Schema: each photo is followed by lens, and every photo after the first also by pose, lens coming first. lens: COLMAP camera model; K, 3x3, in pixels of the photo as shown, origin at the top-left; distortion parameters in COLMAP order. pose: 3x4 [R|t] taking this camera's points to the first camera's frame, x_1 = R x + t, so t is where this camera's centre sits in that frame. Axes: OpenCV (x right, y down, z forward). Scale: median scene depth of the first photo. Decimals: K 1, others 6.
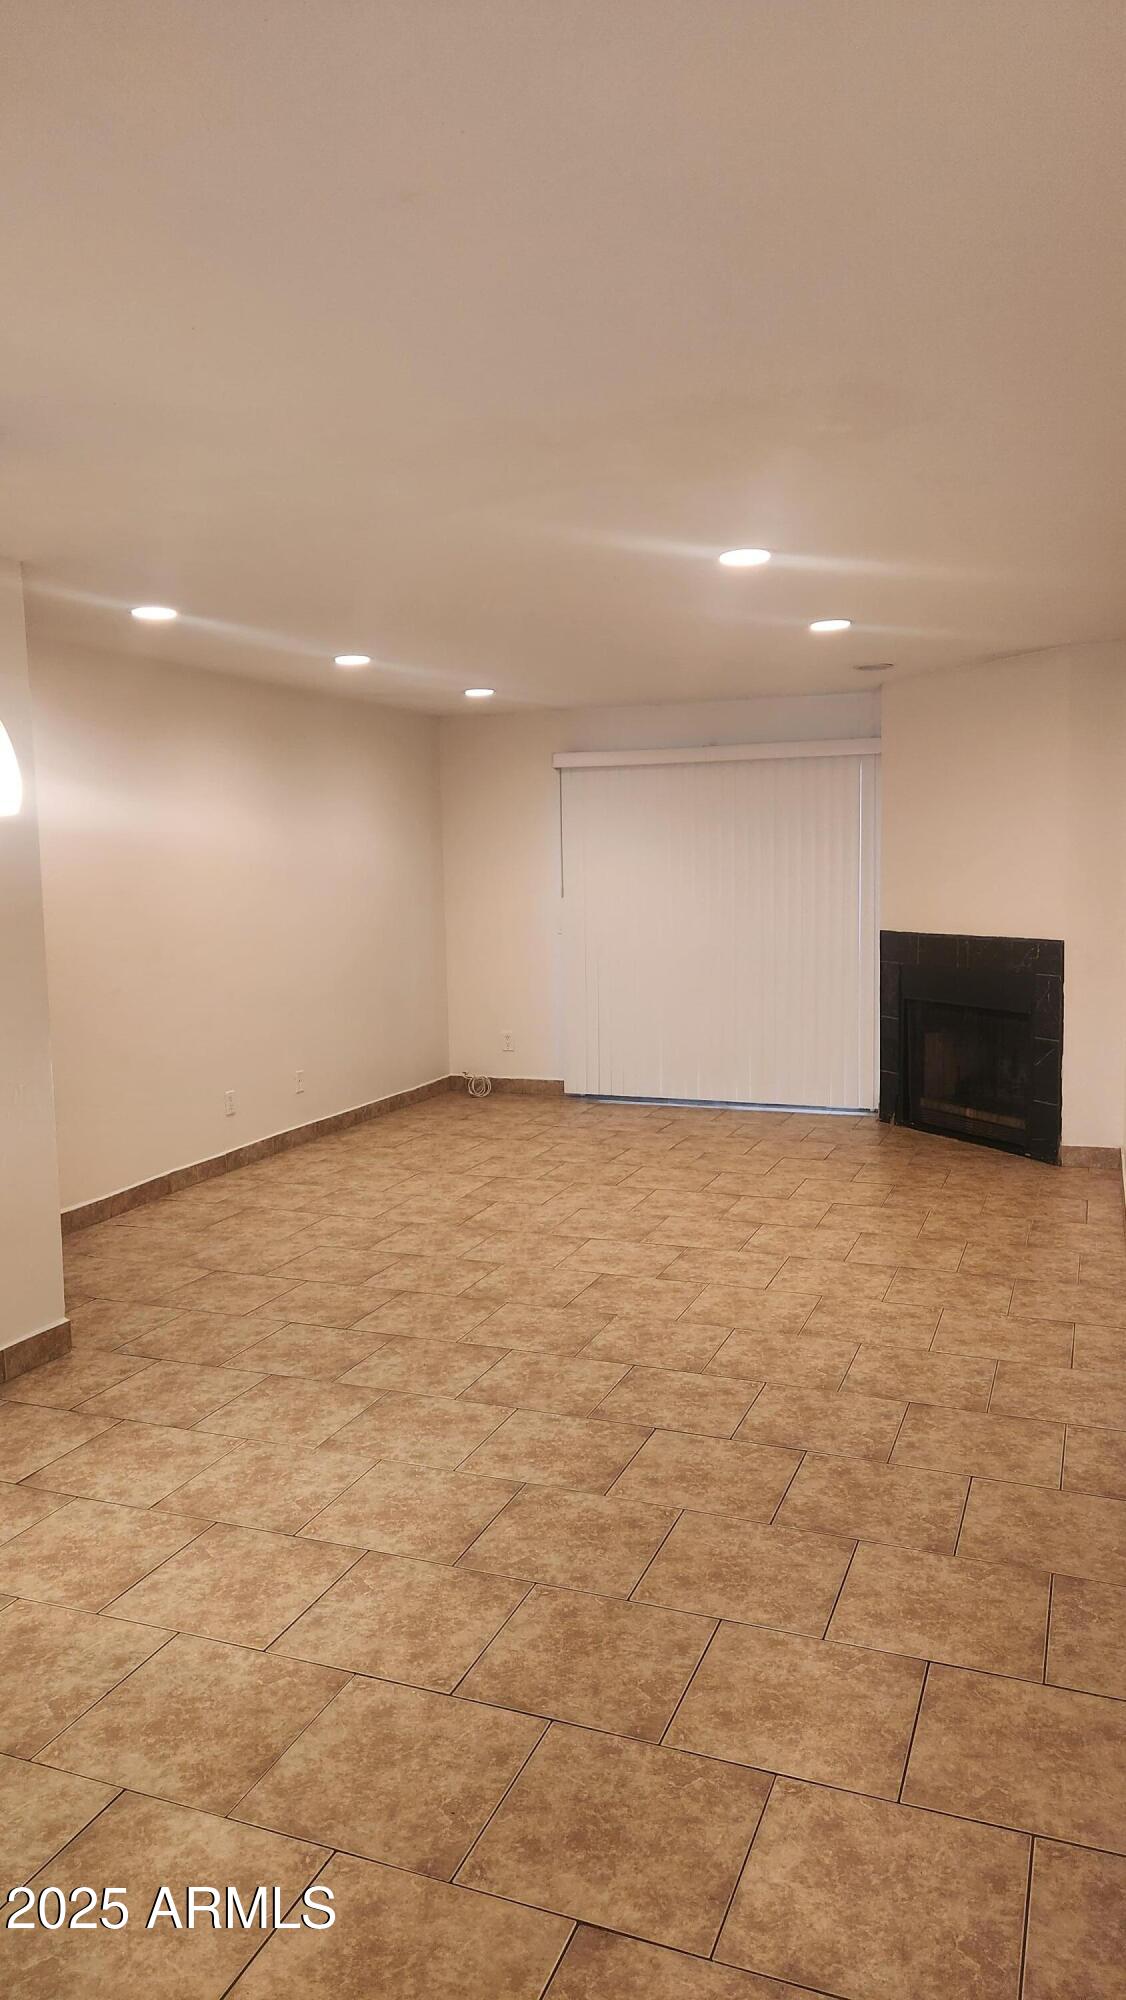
lens RADIAL K [[1322.3, 0, 563.0], [0, 1322.3, 1000.0], [0, 0, 1]] dist [0.072847, -0.056924]
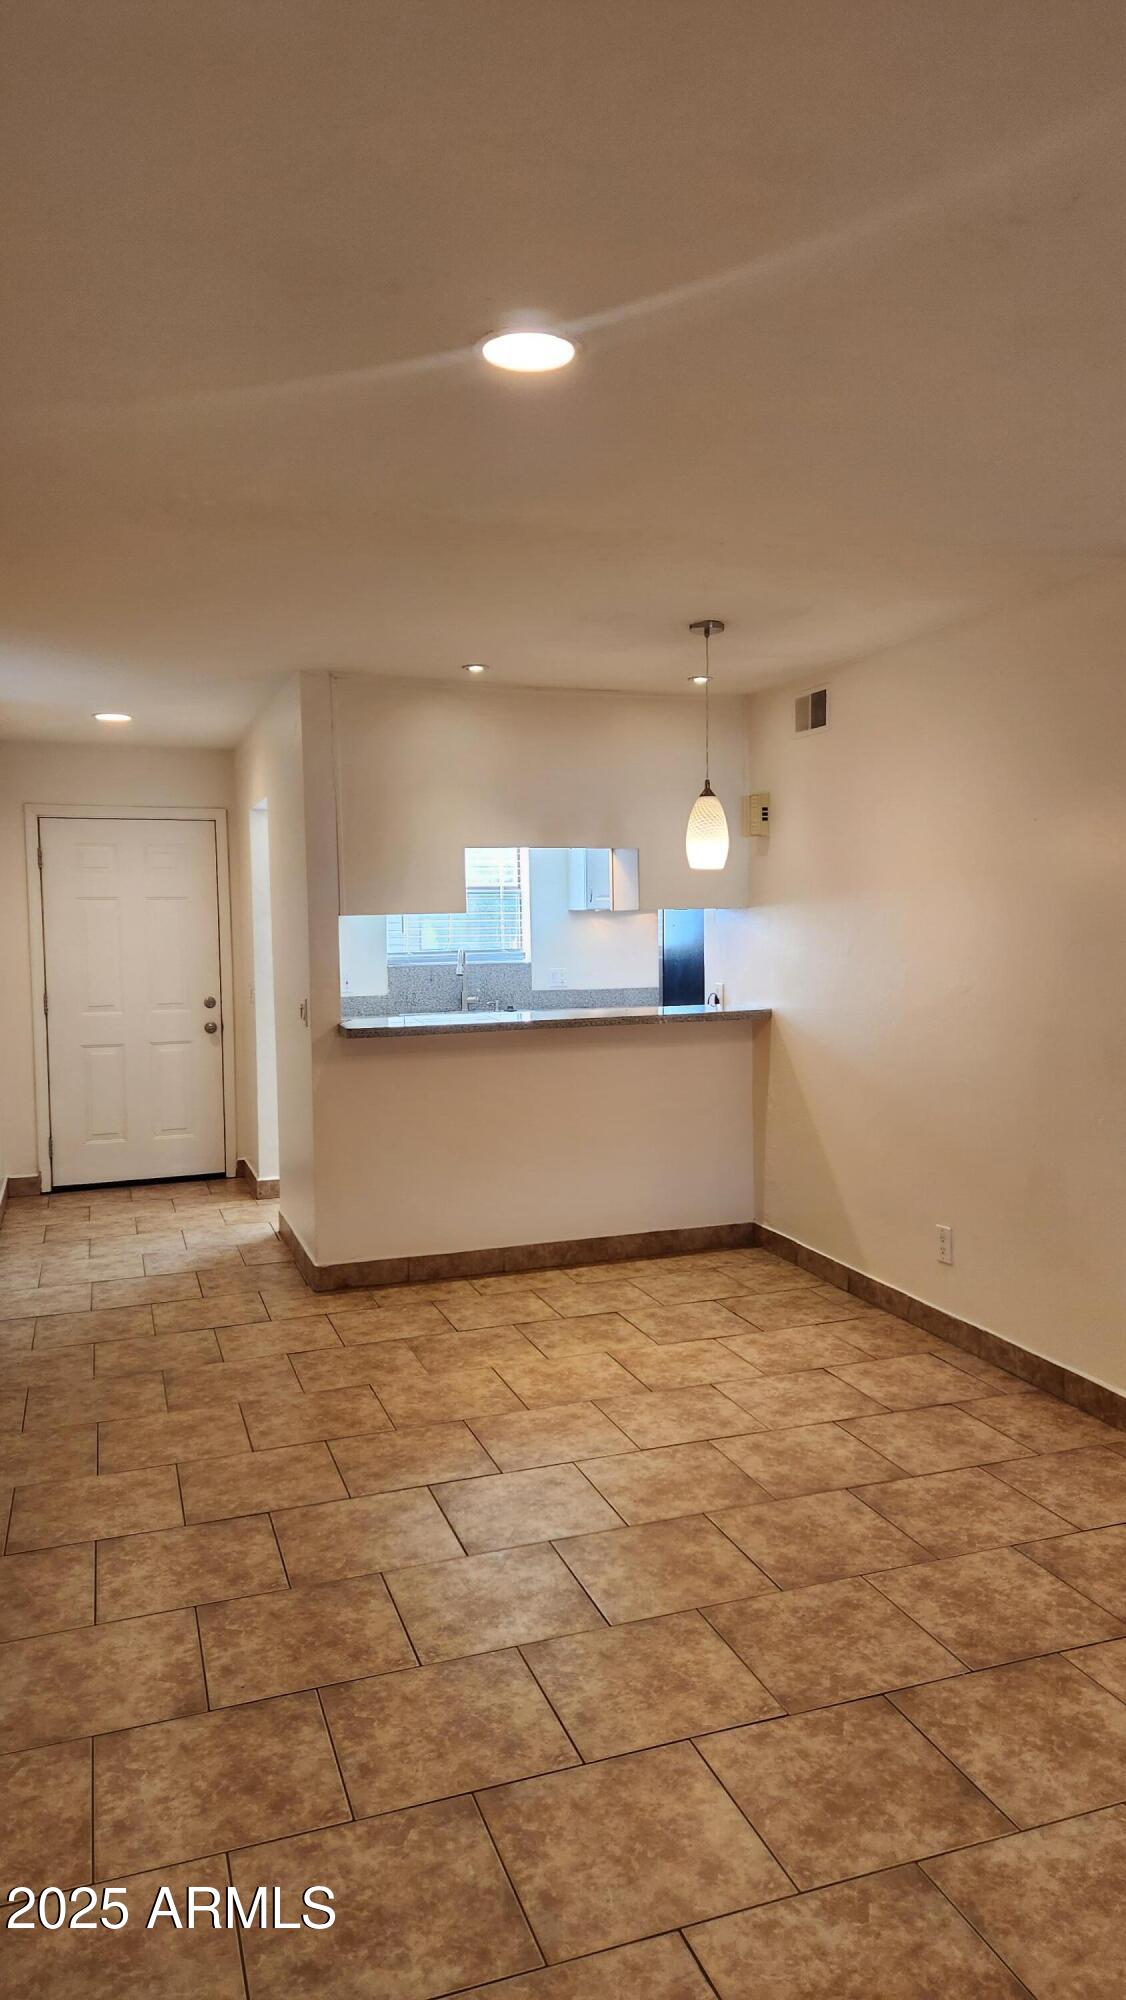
lens RADIAL K [[1322.3, 0, 563.0], [0, 1322.3, 1000.0], [0, 0, 1]] dist [0.072847, -0.056924]
pose [[-0.747426, 0.072274, -0.660402, 0.603044], [-0.044235, 0.986444, 0.158021, -0.182580], [0.662871, 0.147322, -0.734097, 1.719756]]
